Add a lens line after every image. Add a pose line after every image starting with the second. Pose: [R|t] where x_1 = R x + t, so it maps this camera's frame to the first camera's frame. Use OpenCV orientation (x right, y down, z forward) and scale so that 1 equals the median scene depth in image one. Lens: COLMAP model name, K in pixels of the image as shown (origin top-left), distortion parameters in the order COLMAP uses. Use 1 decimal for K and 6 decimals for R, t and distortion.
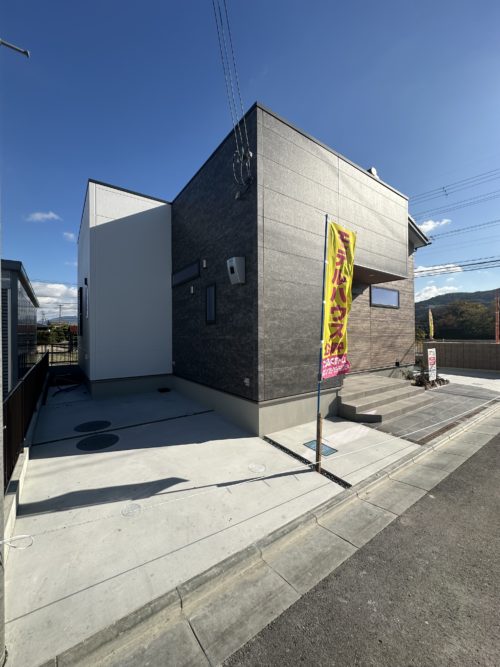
lens RADIAL K [[266.8, 0, 249.8], [0, 266.8, 332.2], [0, 0, 1]] dist [-0.002337, 0.000051]
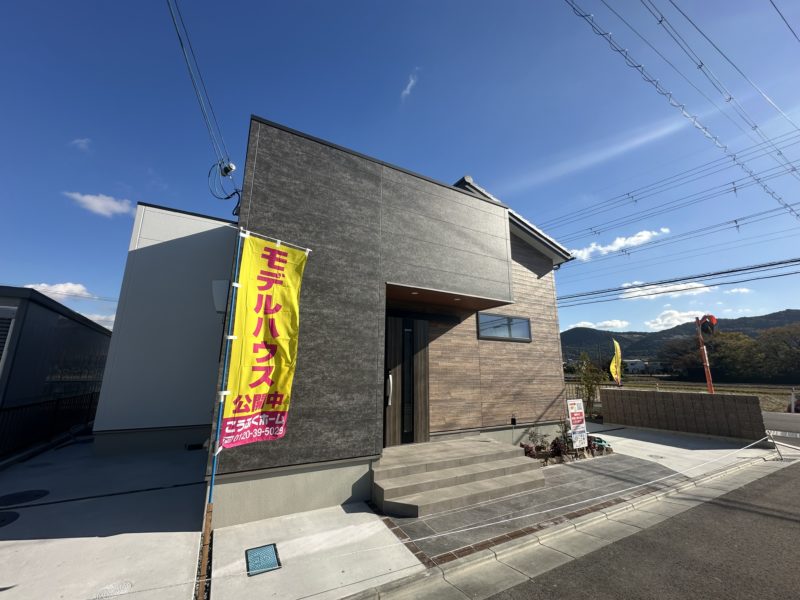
lens RADIAL K [[320.0, 0, 400.1], [0, 320.0, 298.5], [0, 0, 1]] dist [-0.002337, 0.000051]
pose [[0.993171, -0.009937, -0.116244, 0.438180], [-0.014835, 0.977521, -0.210313, -0.020602], [0.115721, 0.210602, 0.970699, 0.089015]]
